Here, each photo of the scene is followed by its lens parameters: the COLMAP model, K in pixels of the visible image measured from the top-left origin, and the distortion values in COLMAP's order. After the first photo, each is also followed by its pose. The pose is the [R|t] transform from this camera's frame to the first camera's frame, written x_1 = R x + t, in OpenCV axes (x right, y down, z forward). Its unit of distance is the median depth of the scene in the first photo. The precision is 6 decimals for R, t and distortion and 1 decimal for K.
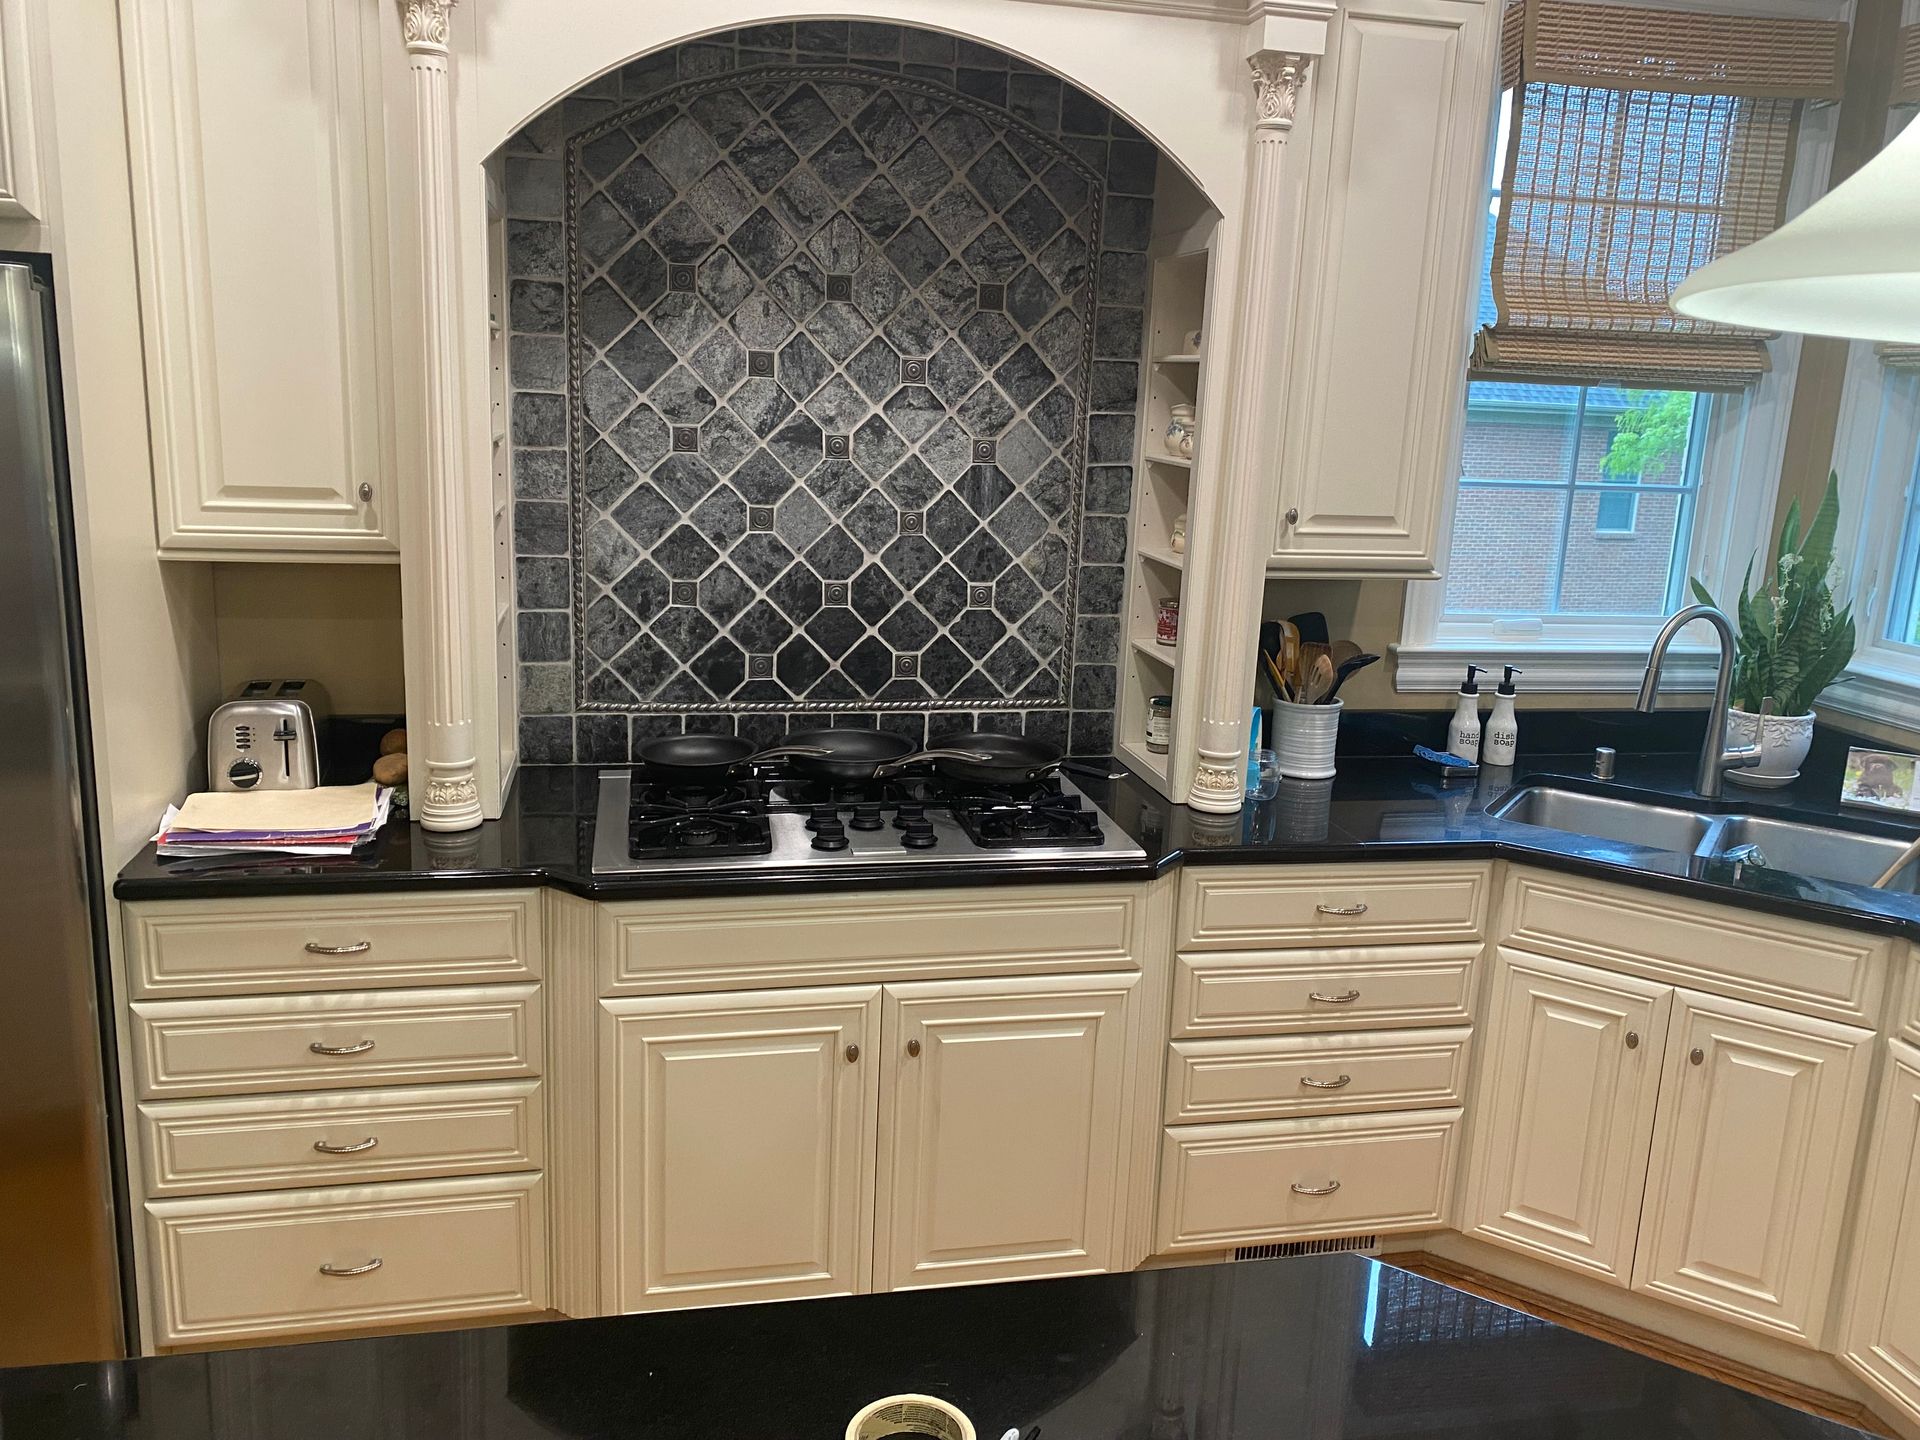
lens RADIAL K [[1456.4, 0, 960.0], [0, 1456.4, 720.0], [0, 0, 1]] dist [0.101247, -0.172036]
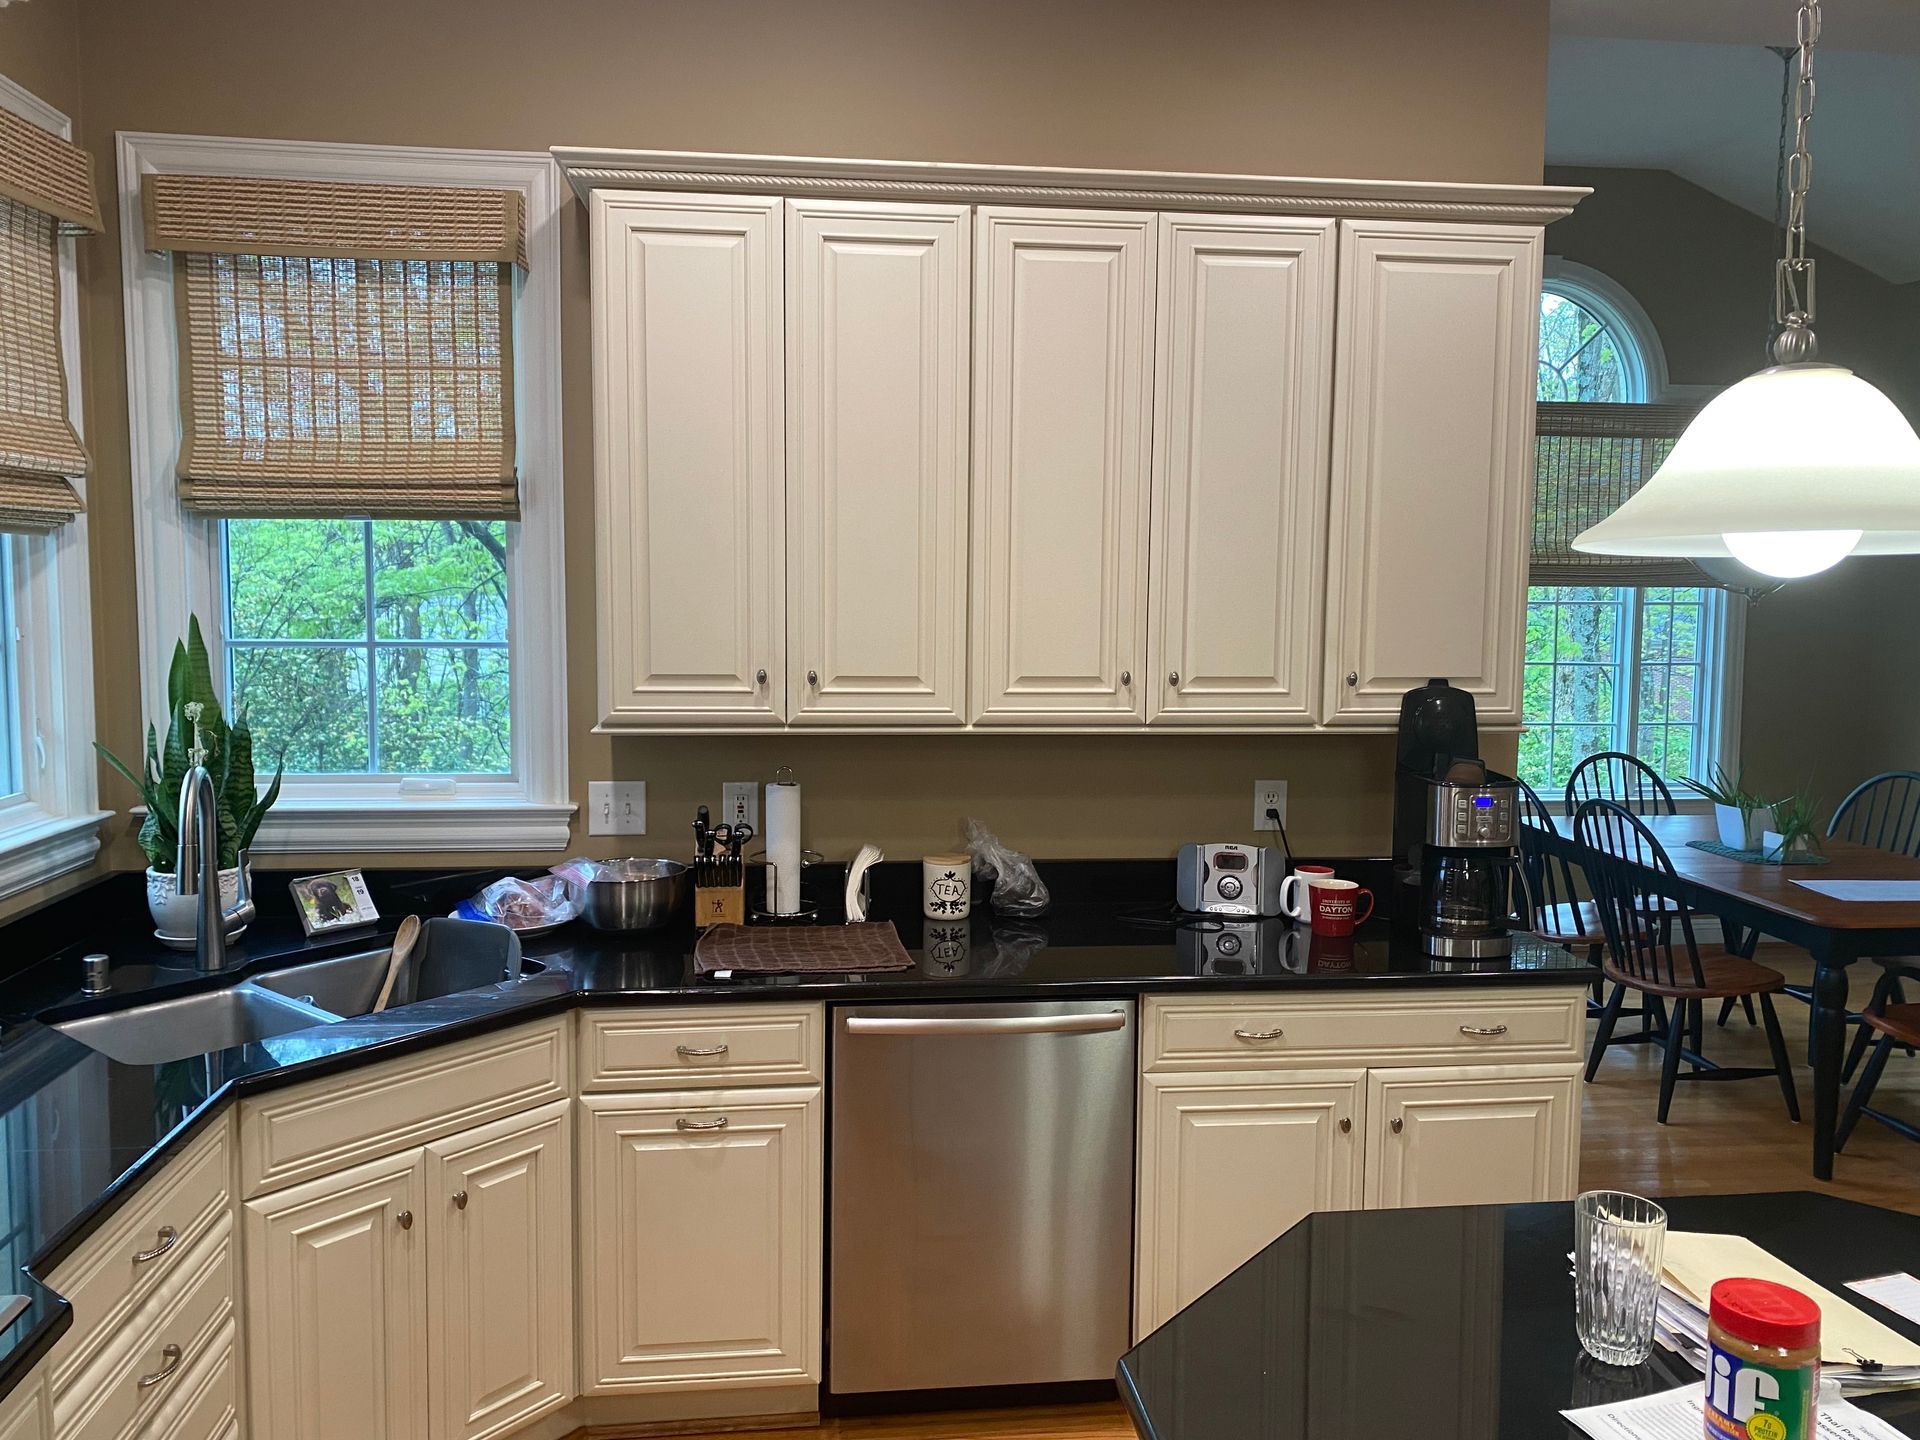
lens RADIAL K [[1445.2, 0, 960.0], [0, 1445.2, 720.0], [0, 0, 1]] dist [0.035298, -0.026777]
pose [[0.067358, -0.121693, 0.990280, -0.347182], [0.213069, 0.971392, 0.104880, -0.097473], [-0.974713, 0.203933, 0.091360, 0.448236]]
